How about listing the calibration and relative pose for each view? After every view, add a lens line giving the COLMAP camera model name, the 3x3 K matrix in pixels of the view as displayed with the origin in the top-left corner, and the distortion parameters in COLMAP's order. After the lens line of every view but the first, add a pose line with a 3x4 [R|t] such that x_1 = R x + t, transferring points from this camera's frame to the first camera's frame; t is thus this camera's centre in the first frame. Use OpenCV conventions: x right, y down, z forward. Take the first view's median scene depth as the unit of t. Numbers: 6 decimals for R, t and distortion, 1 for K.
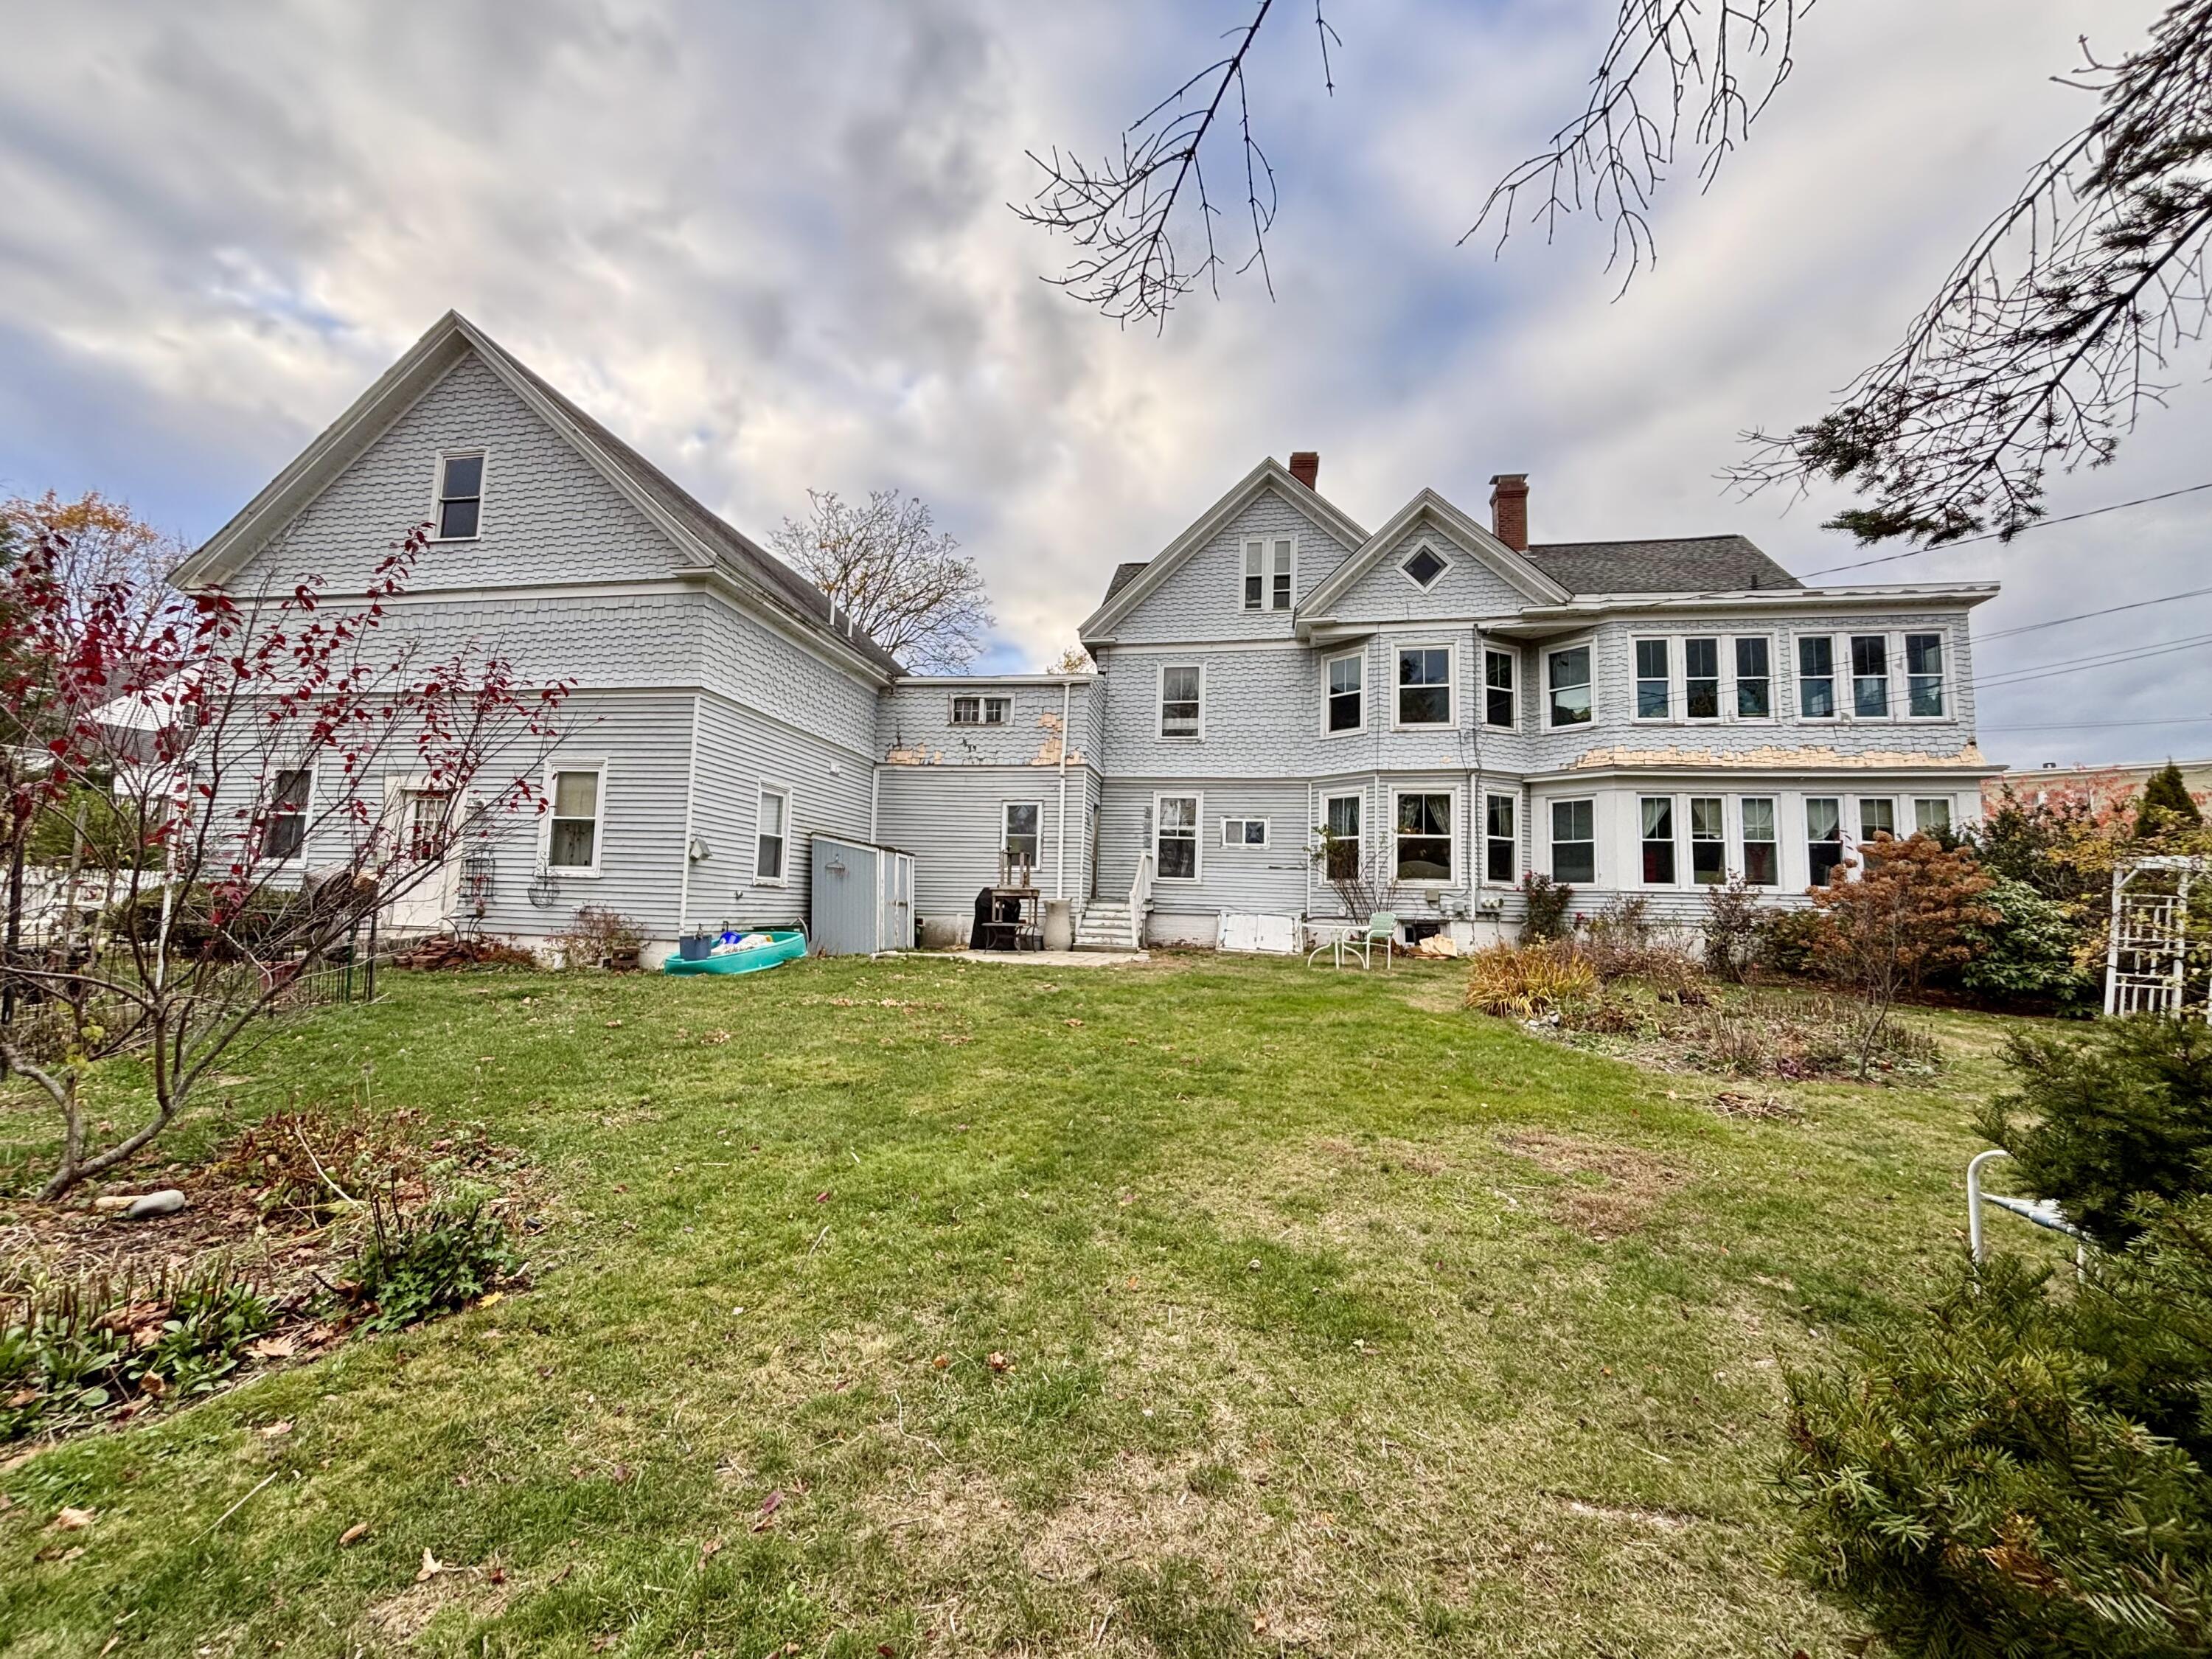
lens RADIAL K [[896.5, 0, 1101.3], [0, 896.5, 825.5], [0, 0, 1]] dist [-0.000383, 0.002540]
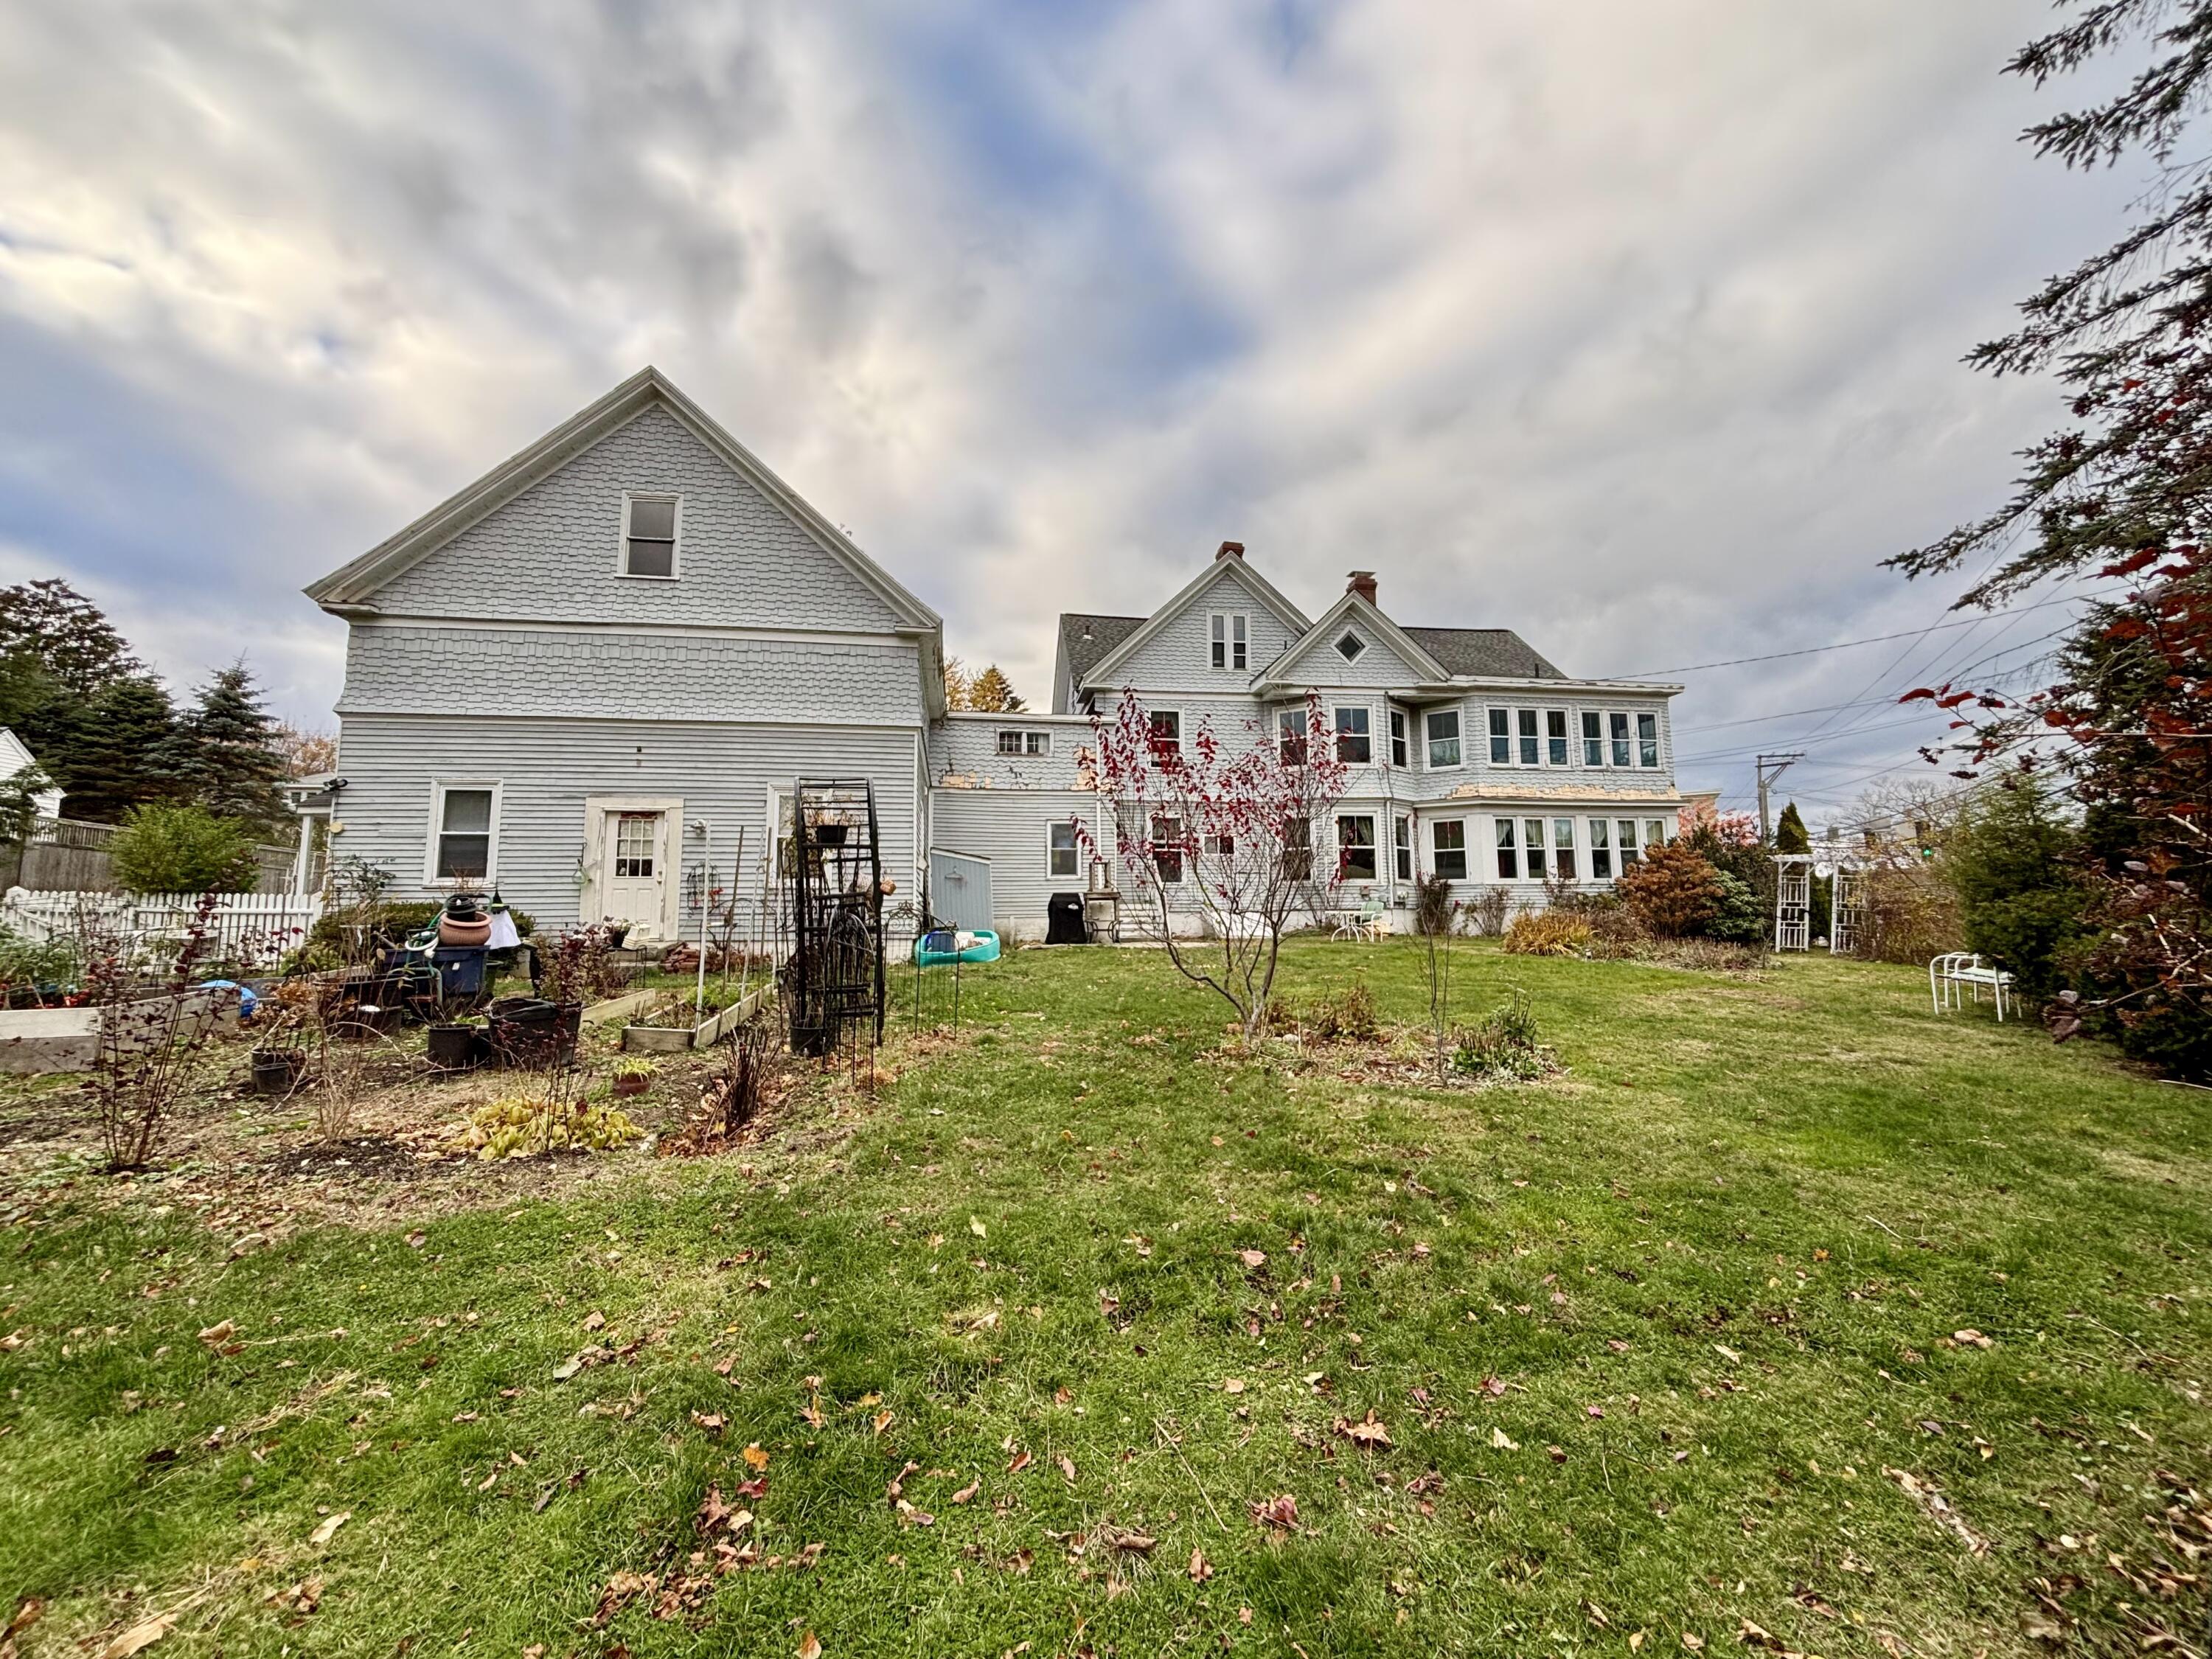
lens RADIAL K [[893.2, 0, 1095.6], [0, 893.2, 826.2], [0, 0, 1]] dist [0.006596, -0.003106]
pose [[0.946625, -0.000602, 0.322335, -0.458615], [0.005743, 0.999871, -0.015000, -0.001714], [-0.322284, 0.016051, 0.946507, -0.147695]]
